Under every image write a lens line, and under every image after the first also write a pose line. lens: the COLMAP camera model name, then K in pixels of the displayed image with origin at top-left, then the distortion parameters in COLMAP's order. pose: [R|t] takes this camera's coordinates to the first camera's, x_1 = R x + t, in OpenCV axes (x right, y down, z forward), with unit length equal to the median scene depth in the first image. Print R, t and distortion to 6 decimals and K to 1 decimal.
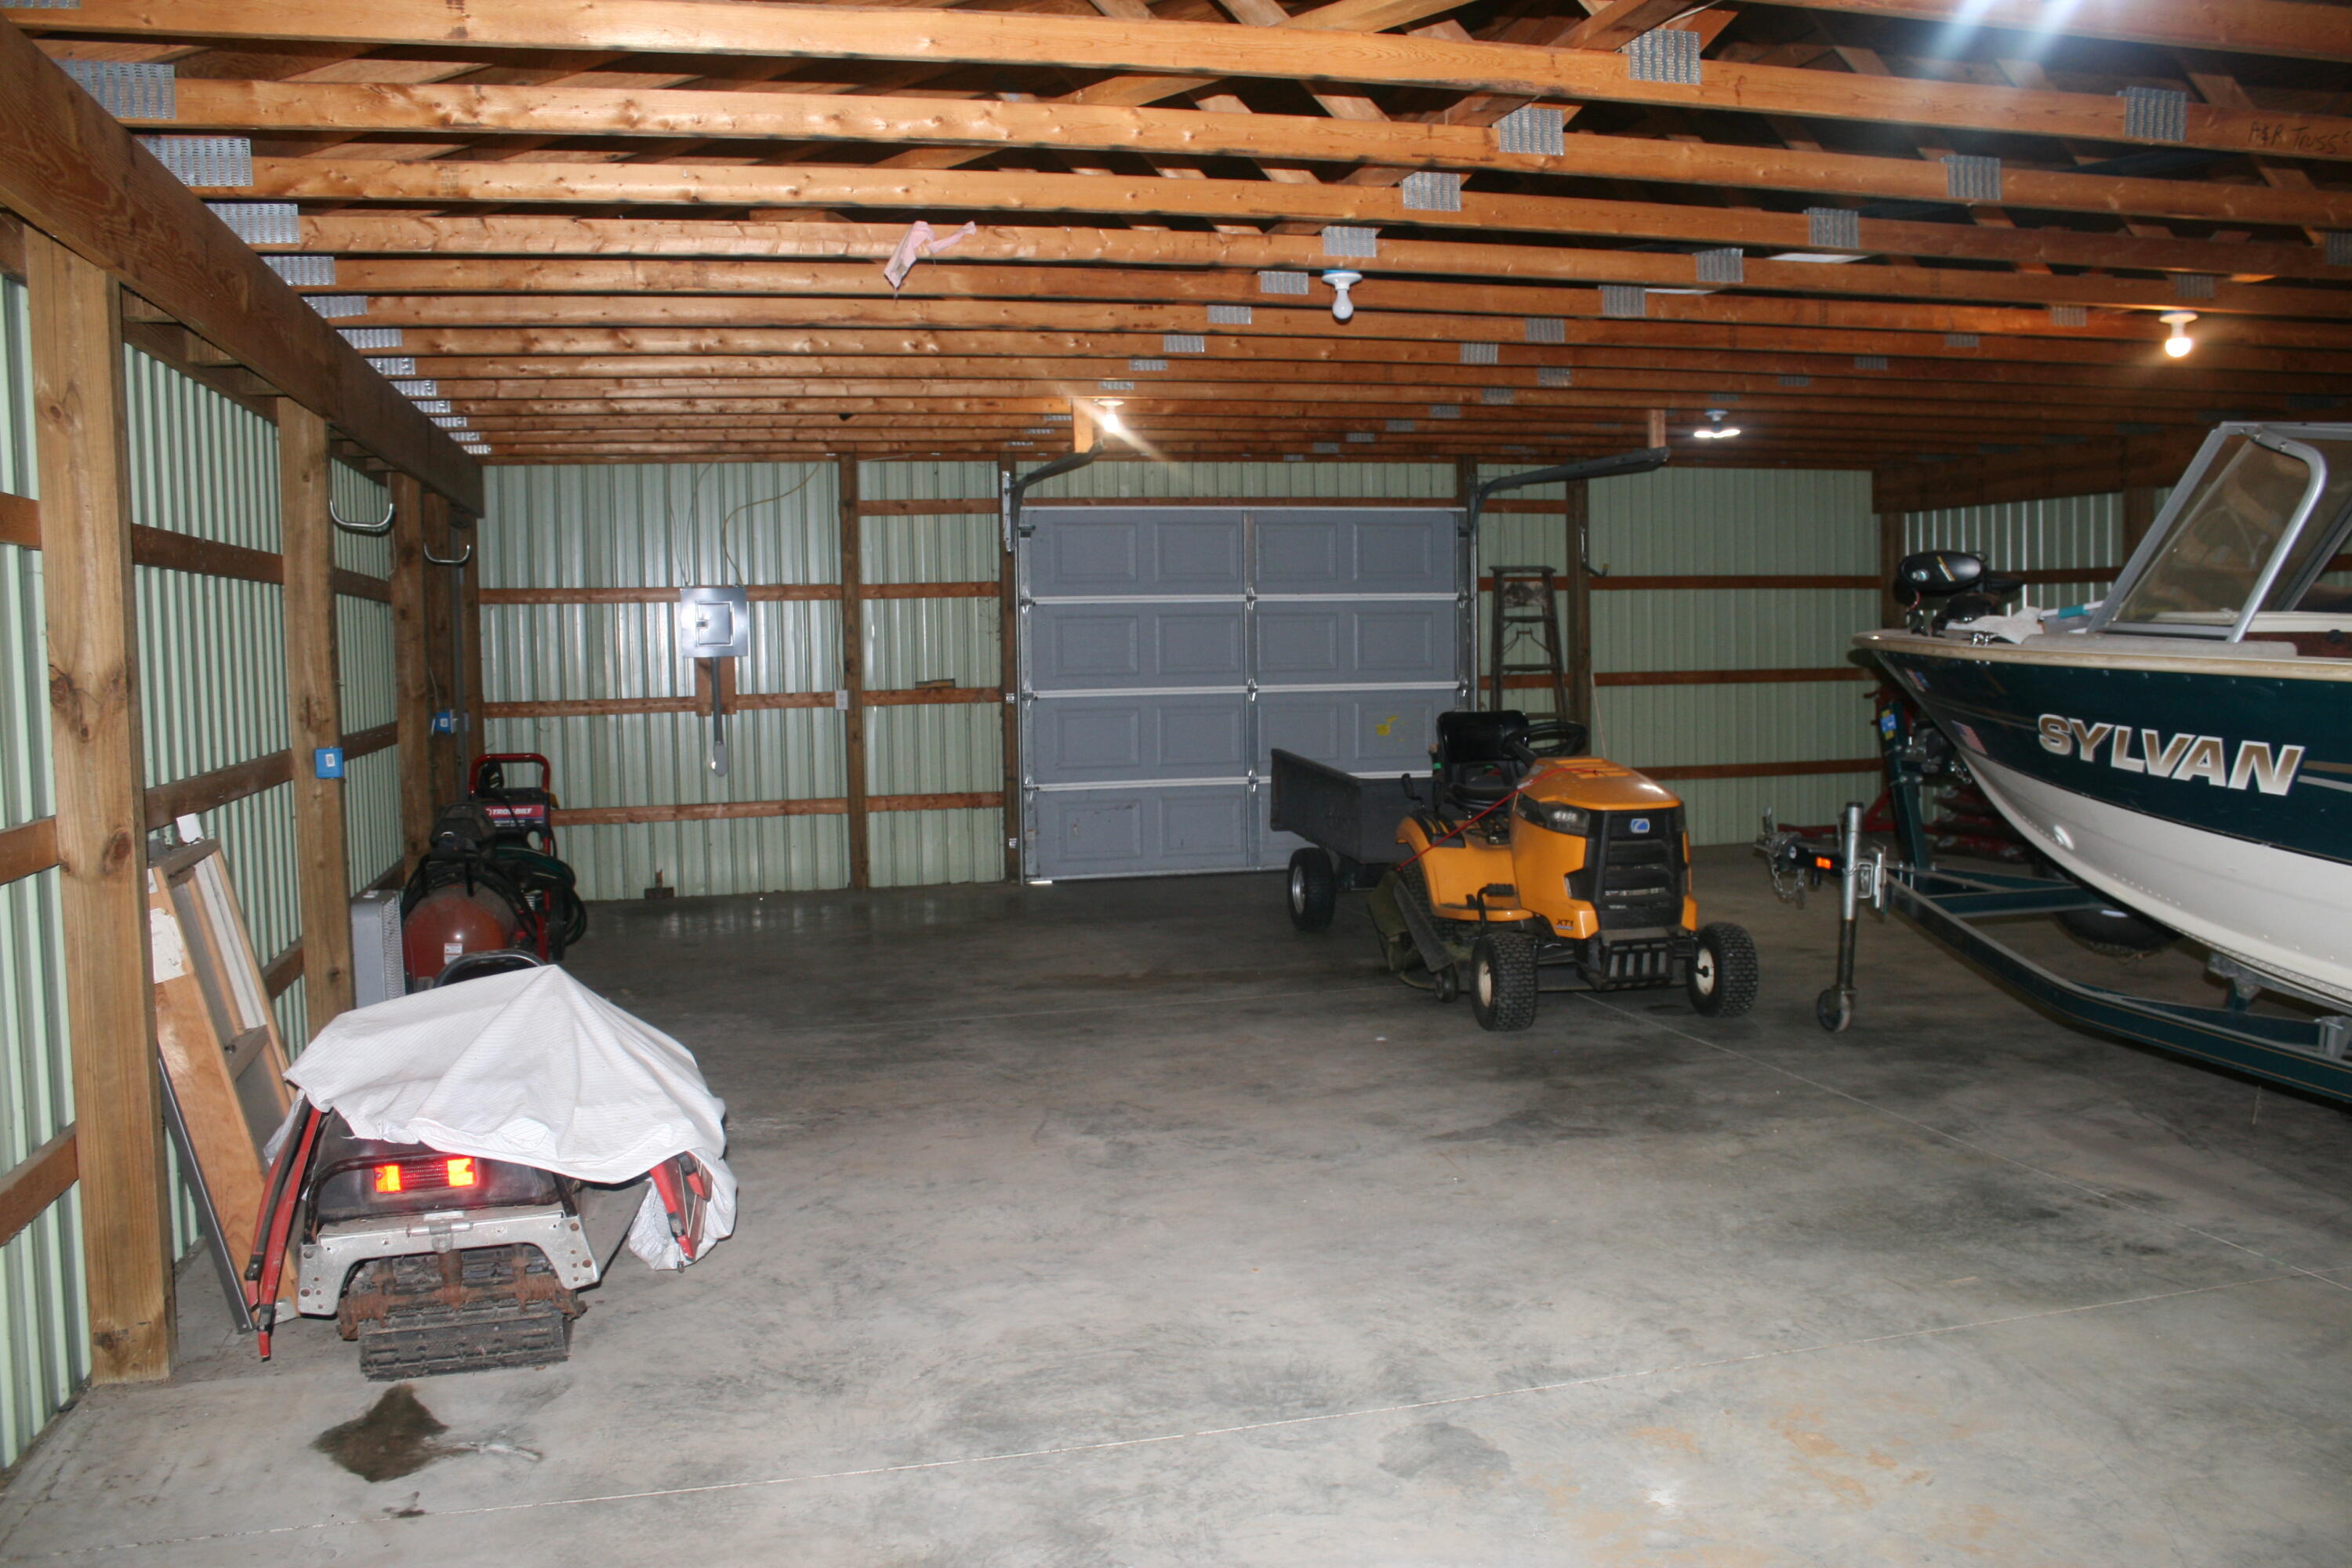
lens RADIAL K [[1998.1, 0, 1176.0], [0, 1998.1, 784.0], [0, 0, 1]] dist [-0.153992, 0.178284]
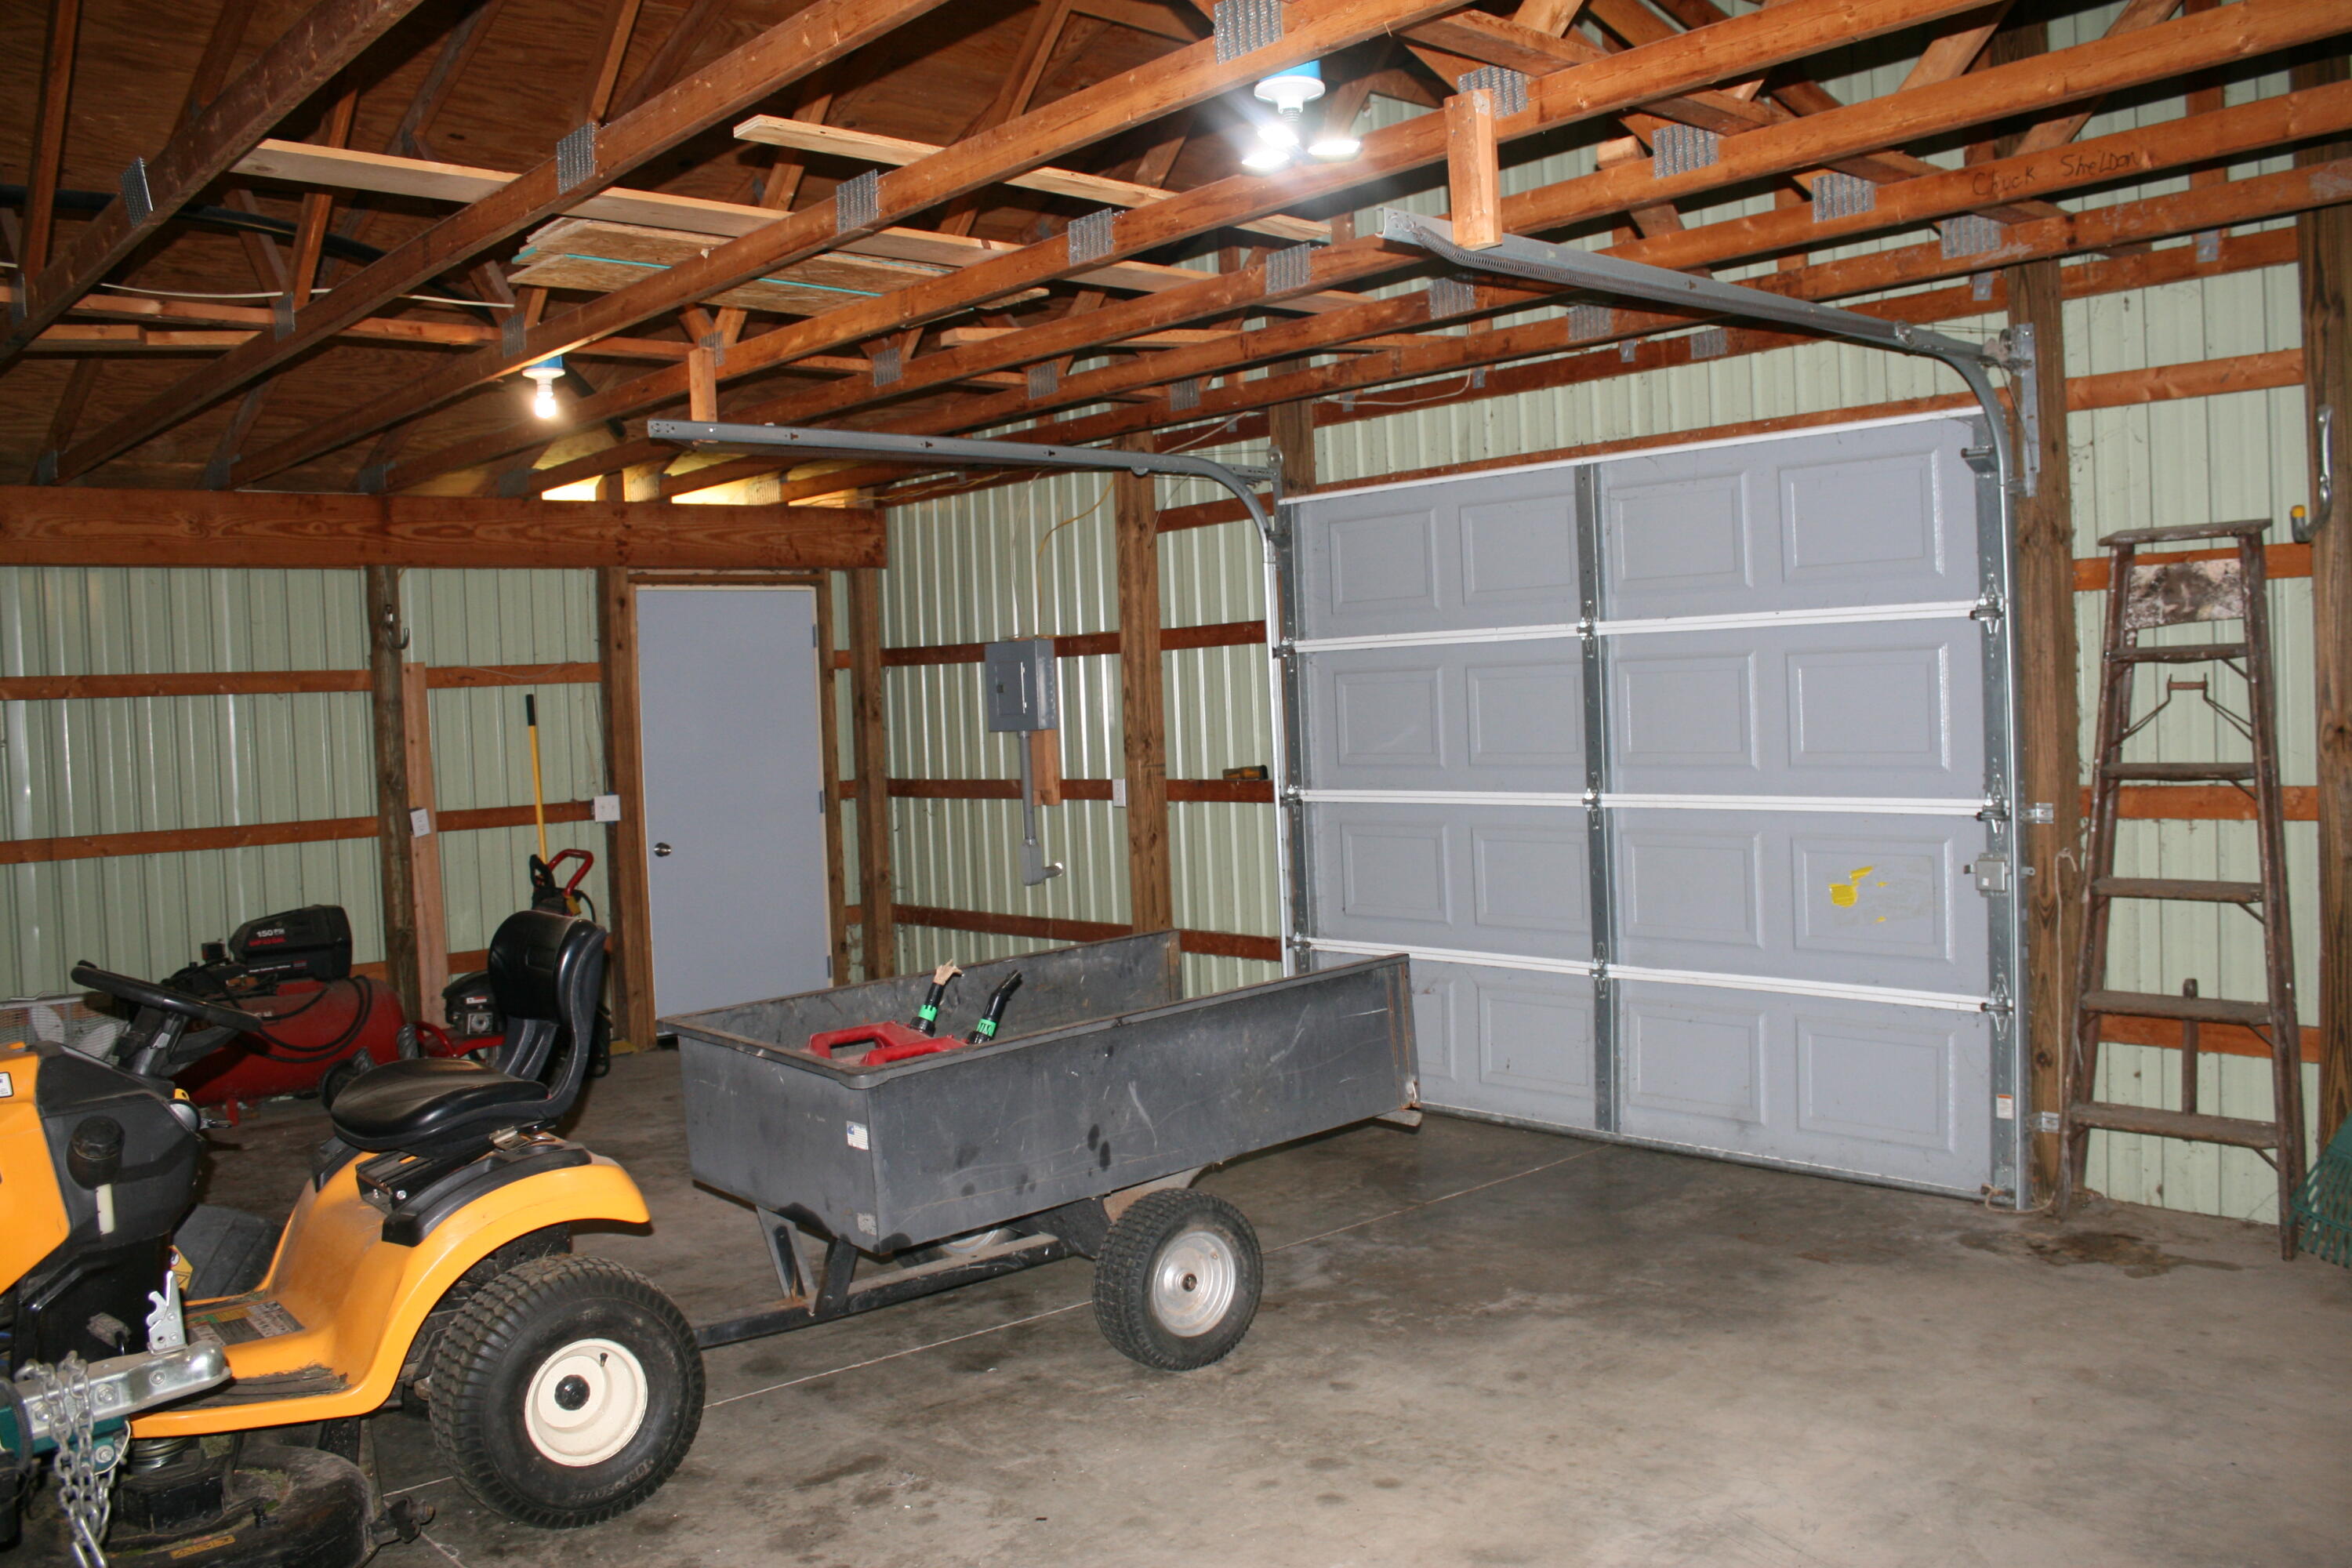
lens RADIAL K [[1998.1, 0, 1176.0], [0, 1998.1, 784.0], [0, 0, 1]] dist [-0.153992, 0.178284]
pose [[0.439341, 0.036870, -0.897564, 0.448954], [-0.039297, 0.998990, 0.021802, -0.056208], [0.897461, 0.025693, 0.440346, 0.633562]]
